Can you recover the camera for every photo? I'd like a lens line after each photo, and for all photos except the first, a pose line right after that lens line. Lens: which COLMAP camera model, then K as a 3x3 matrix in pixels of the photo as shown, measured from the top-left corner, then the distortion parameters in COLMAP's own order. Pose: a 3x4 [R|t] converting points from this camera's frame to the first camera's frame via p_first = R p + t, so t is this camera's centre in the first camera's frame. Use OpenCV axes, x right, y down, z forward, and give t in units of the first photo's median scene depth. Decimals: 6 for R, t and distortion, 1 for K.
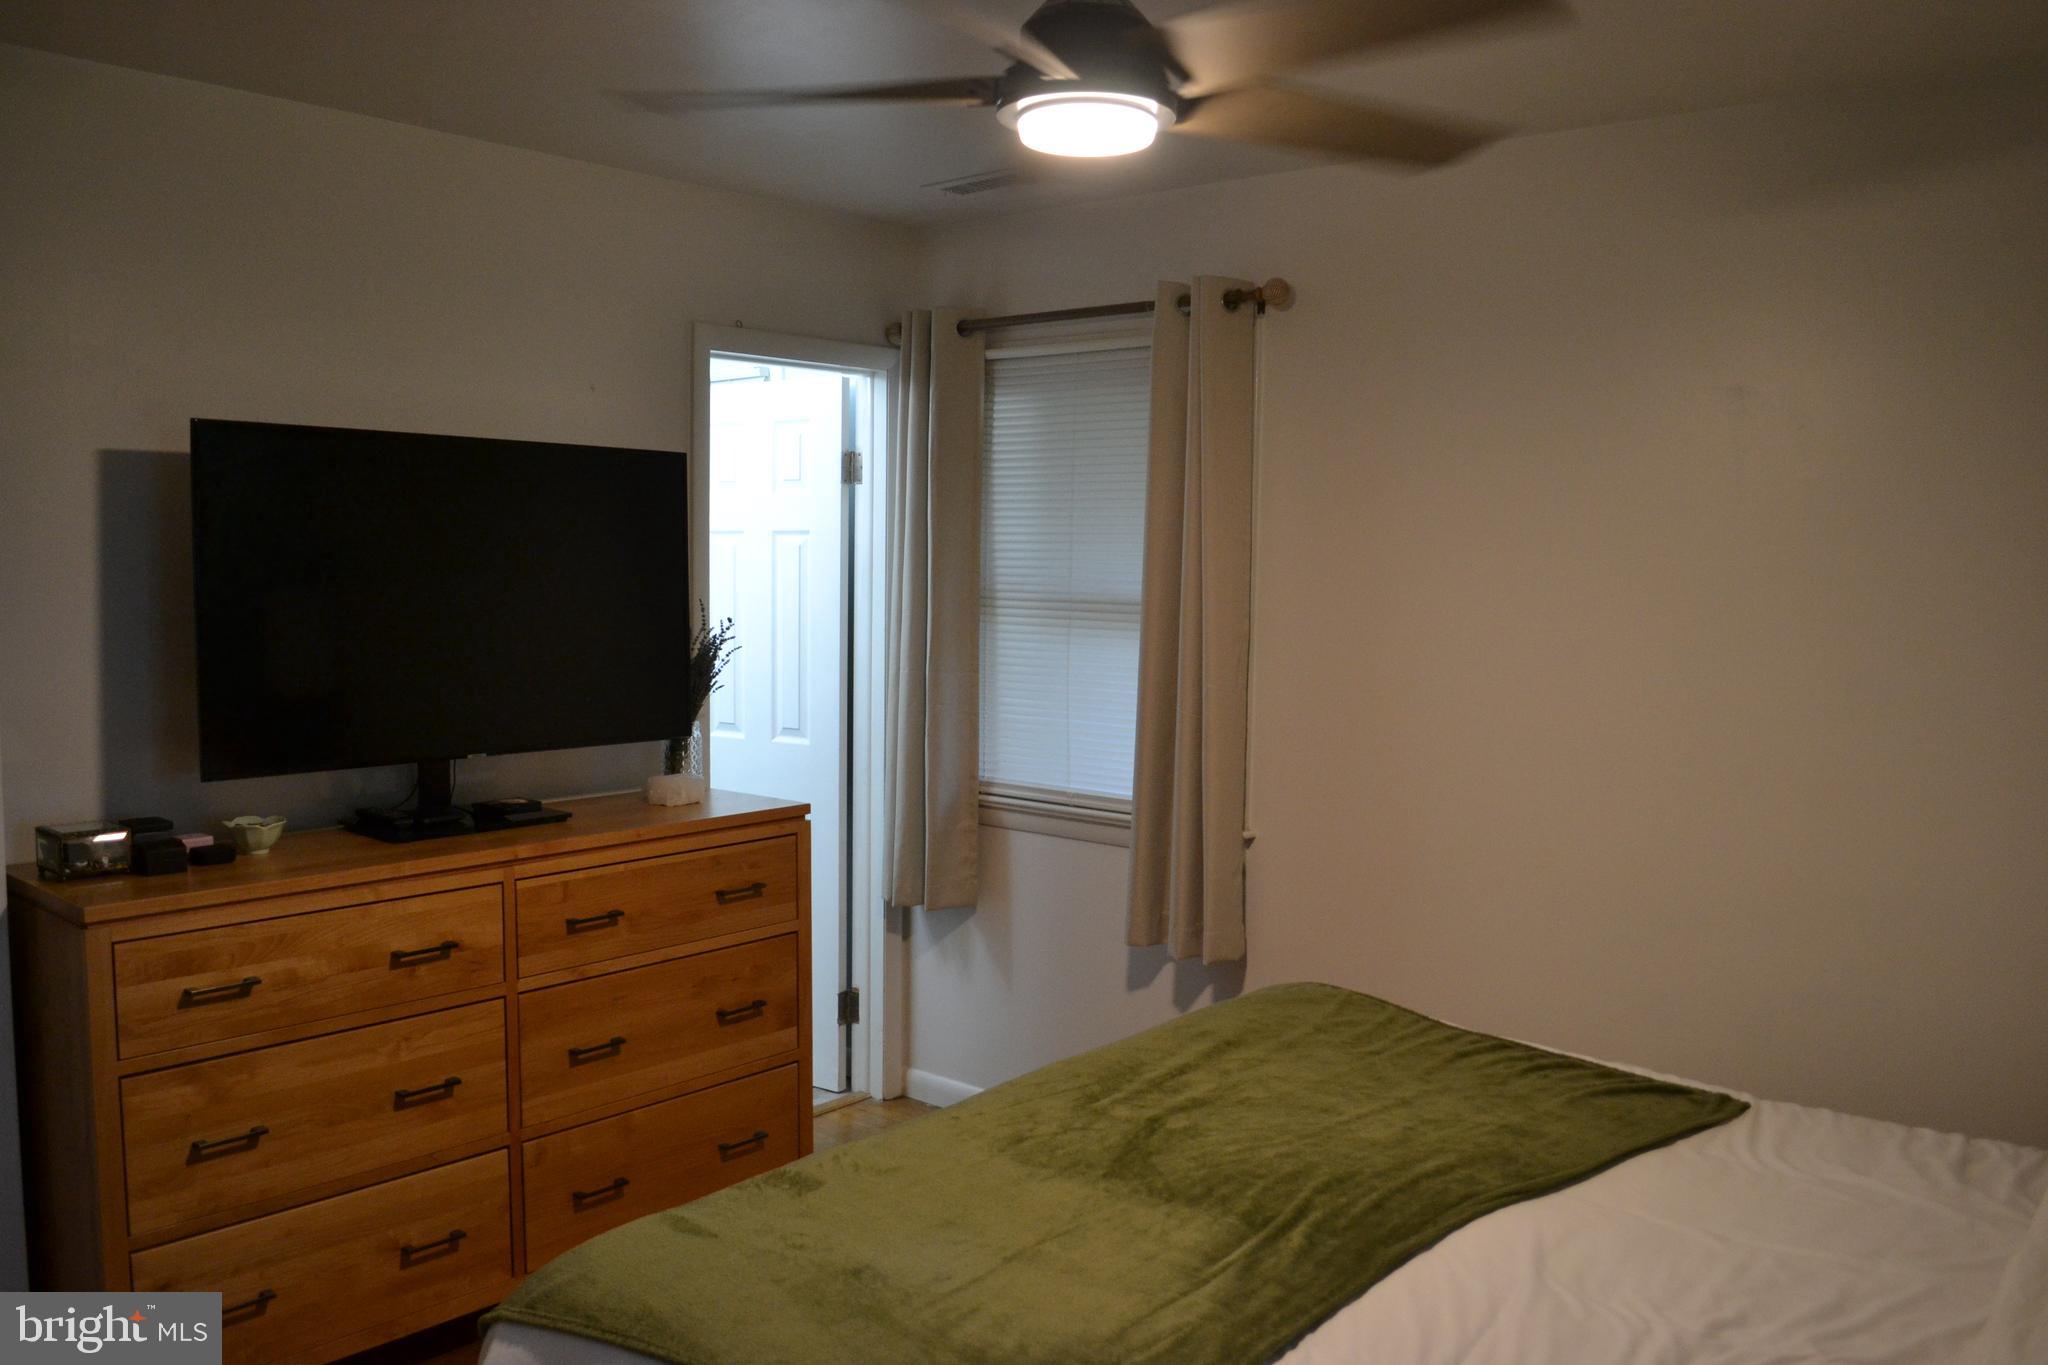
lens RADIAL K [[1575.3, 0, 1024.0], [0, 1575.3, 682.5], [0, 0, 1]] dist [-0.101187, 0.000421]
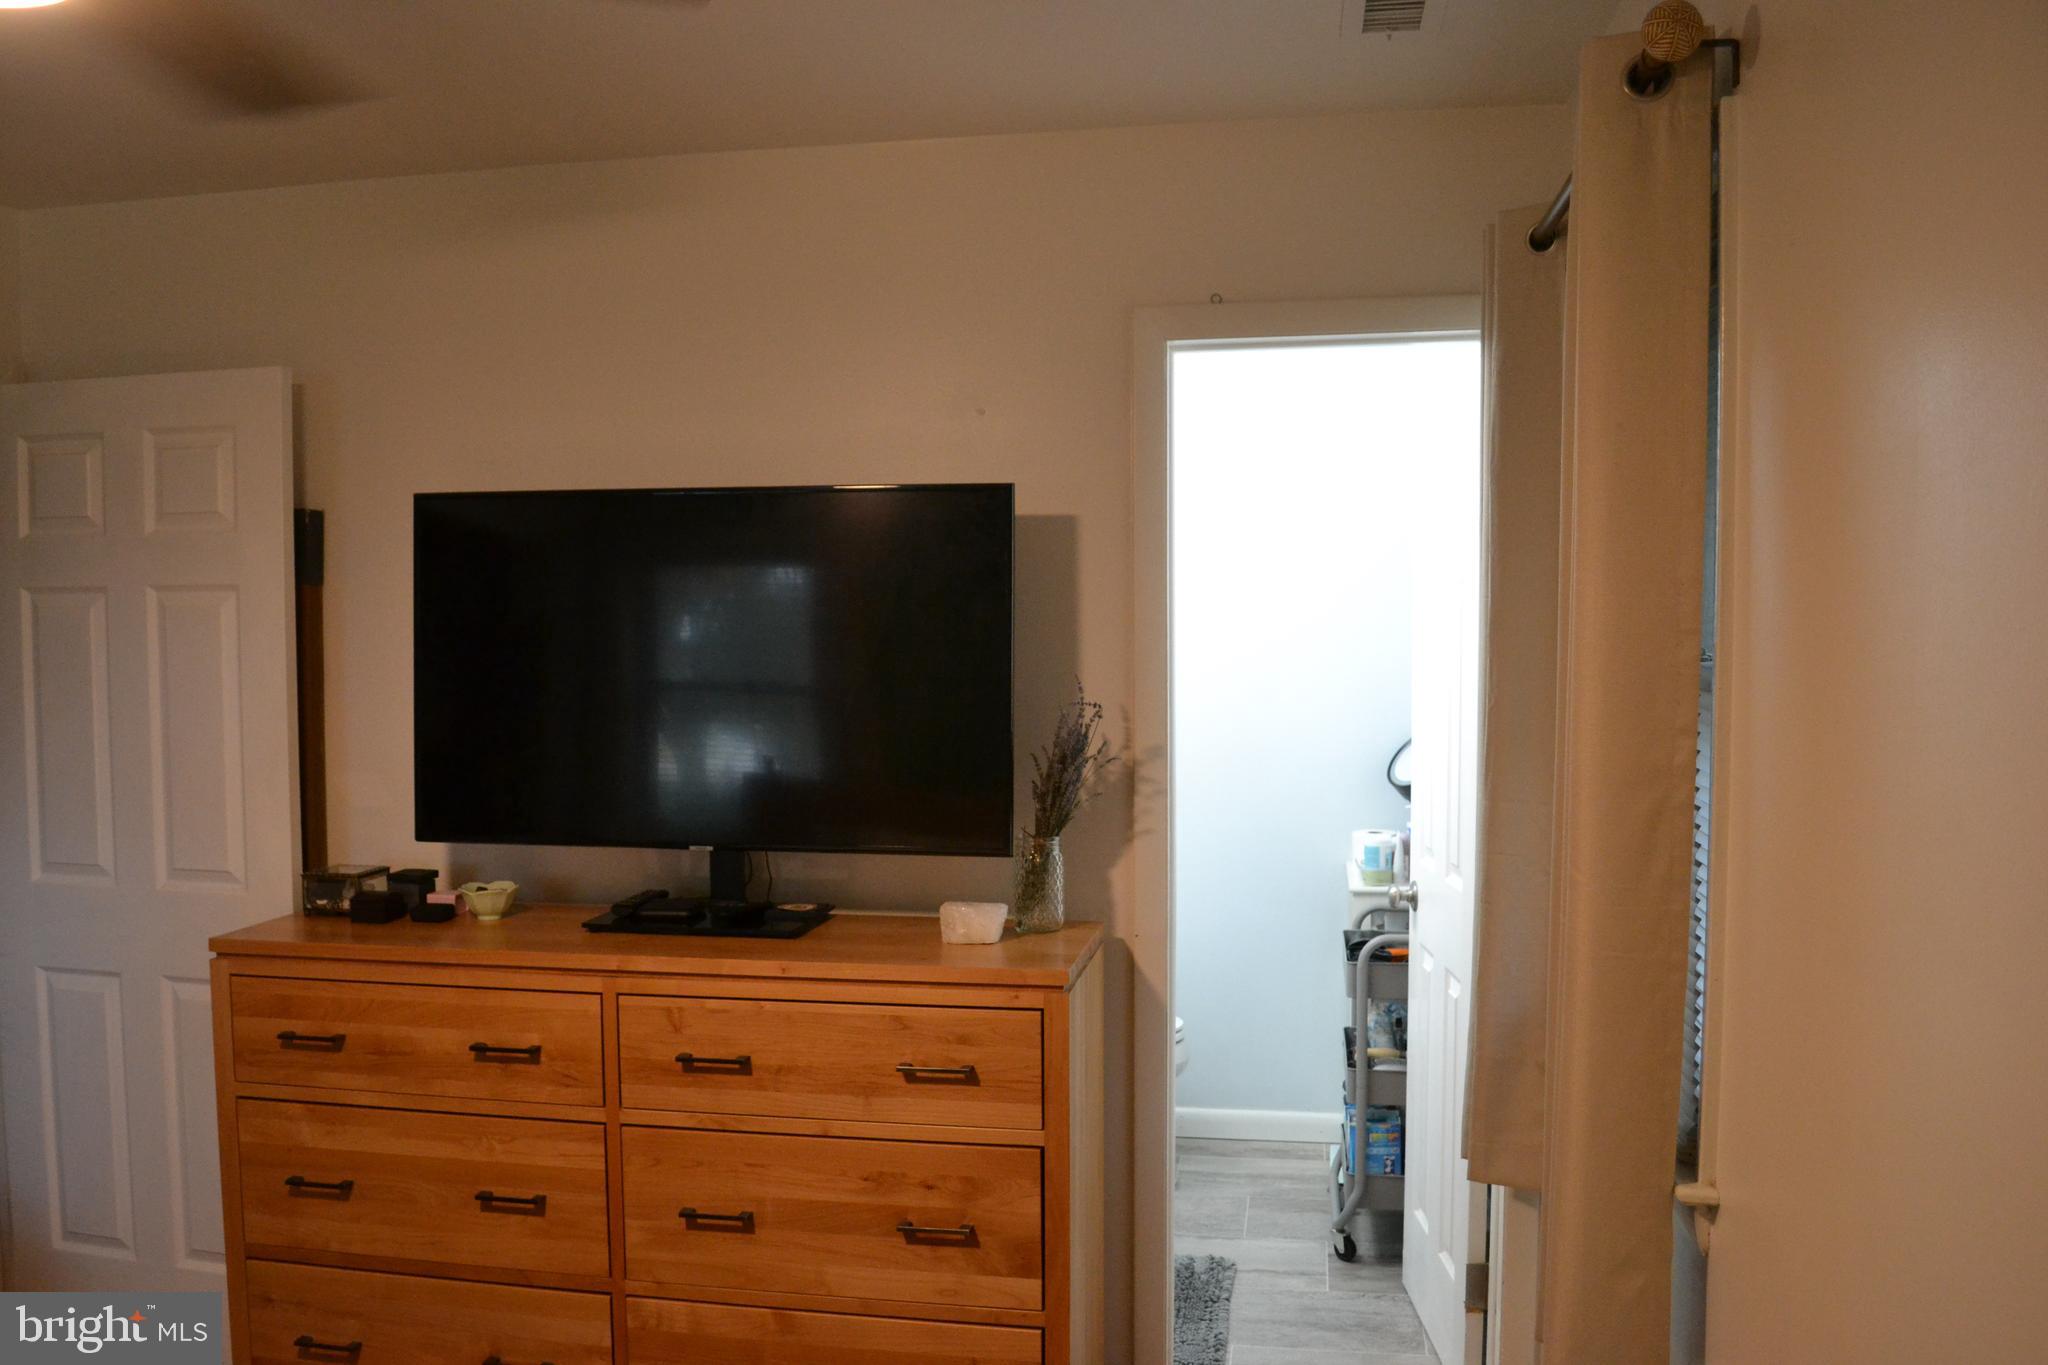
lens RADIAL K [[1654.7, 0, 1024.0], [0, 1654.7, 682.5], [0, 0, 1]] dist [-0.091582, 0.006326]
pose [[0.510830, 0.021196, -0.859421, 0.563359], [-0.055181, 0.998443, -0.008174, -0.051263], [0.857909, 0.051599, 0.511204, 0.700386]]
